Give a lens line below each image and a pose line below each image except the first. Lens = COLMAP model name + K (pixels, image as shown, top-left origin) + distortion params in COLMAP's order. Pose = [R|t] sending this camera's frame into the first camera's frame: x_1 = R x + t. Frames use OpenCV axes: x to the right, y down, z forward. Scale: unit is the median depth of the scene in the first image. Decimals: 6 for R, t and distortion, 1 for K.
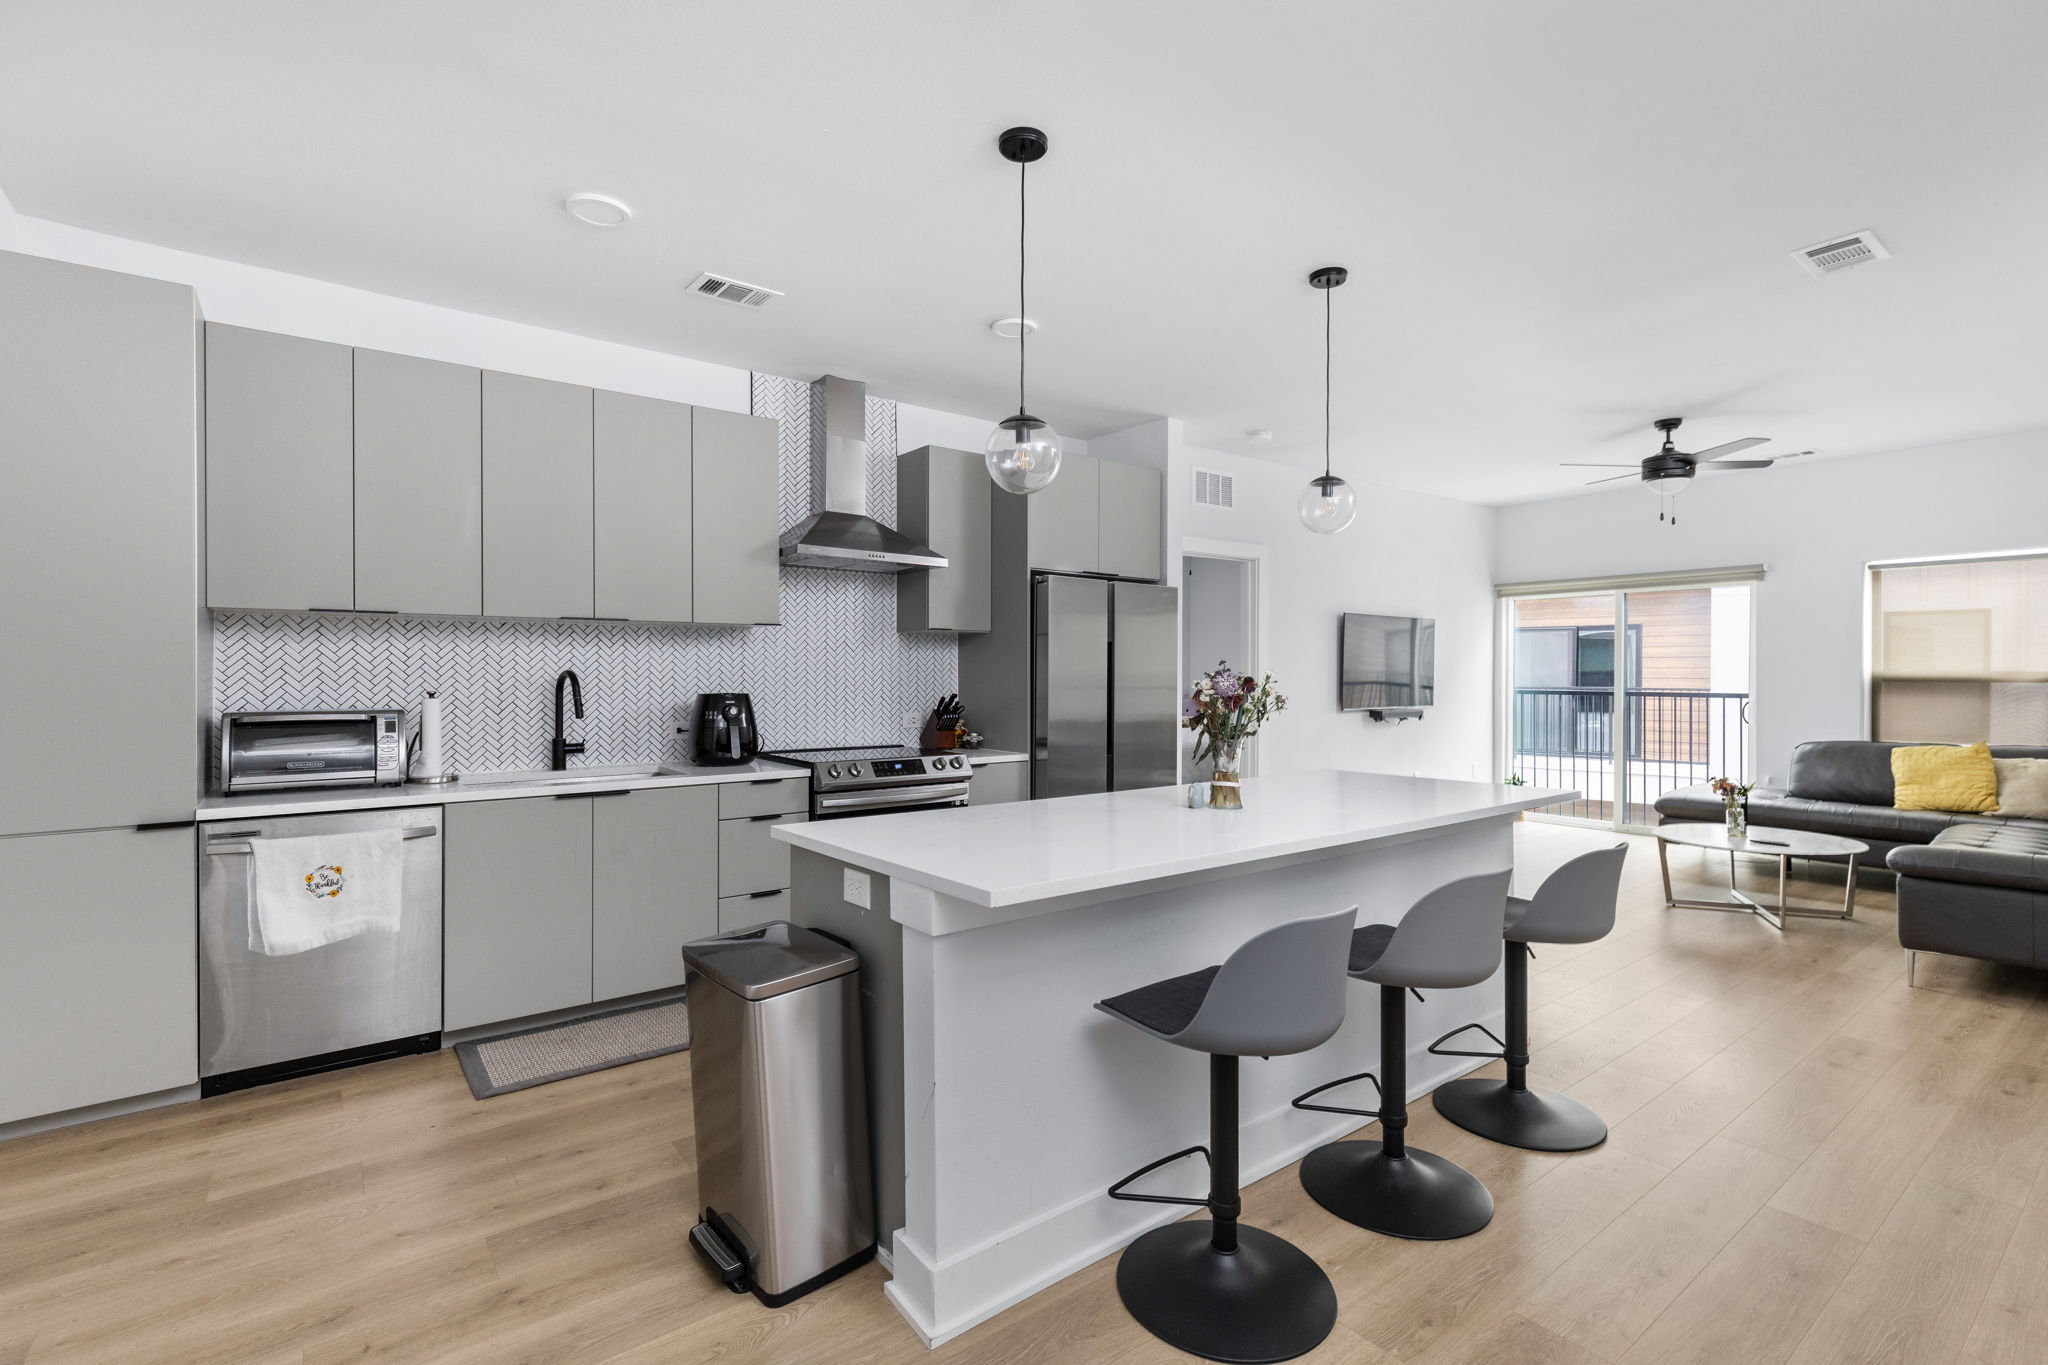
lens RADIAL K [[933.1, 0, 1030.7], [0, 933.1, 671.5], [0, 0, 1]] dist [0.004658, -0.000137]
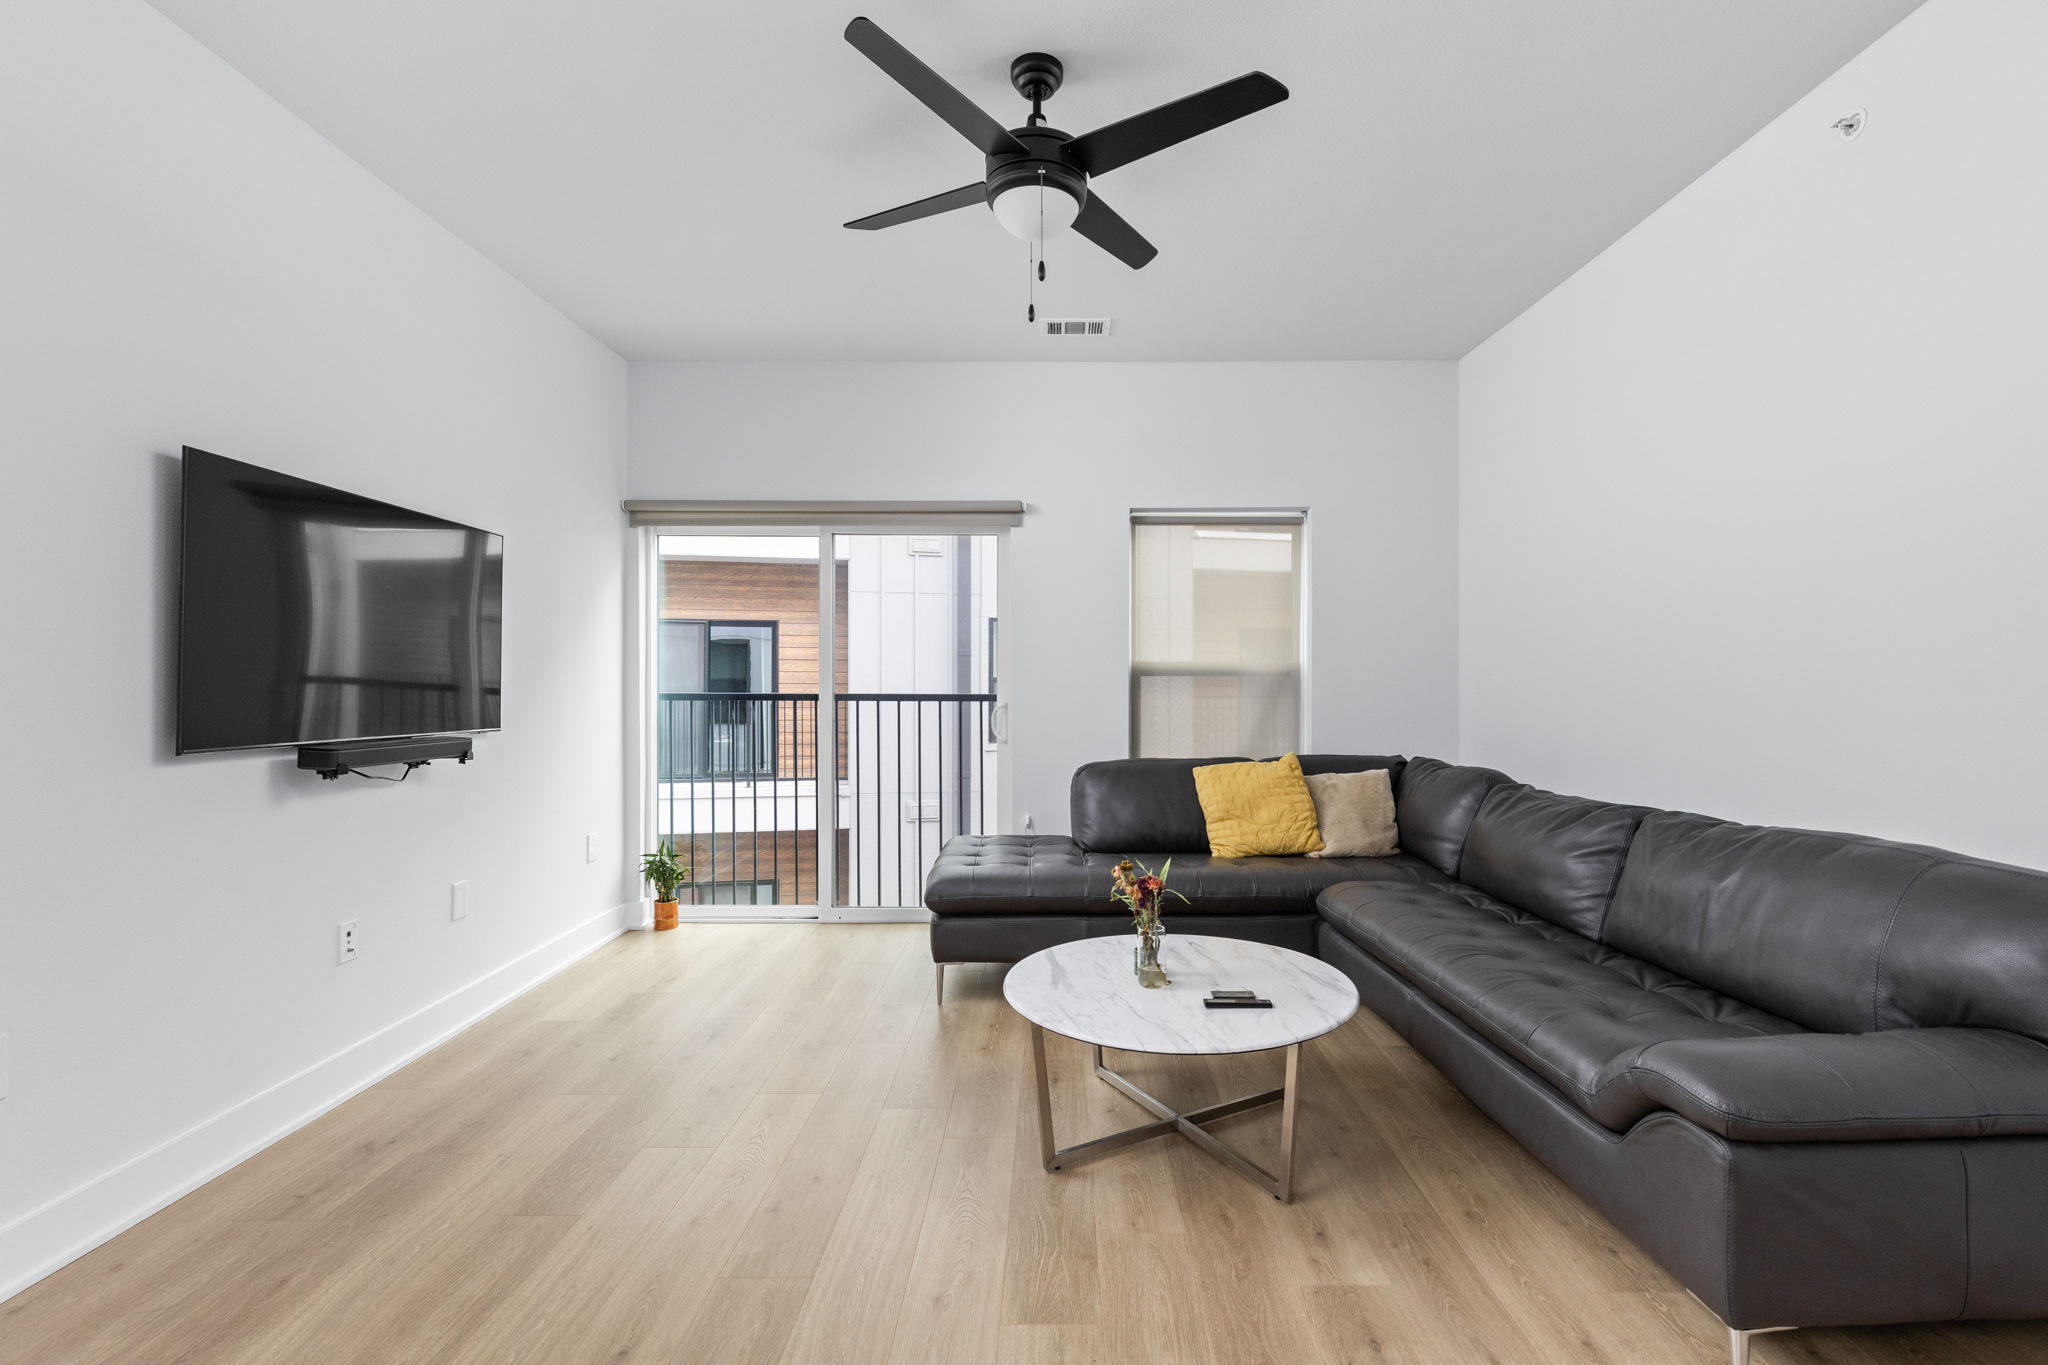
lens RADIAL K [[931.8, 0, 1041.4], [0, 931.8, 694.0], [0, 0, 1]] dist [0.007318, 0.000174]
pose [[0.619321, -0.006943, 0.785107, 0.385364], [-0.000797, 0.999955, 0.009471, 0.025557], [-0.785138, -0.006491, 0.619287, 0.832659]]
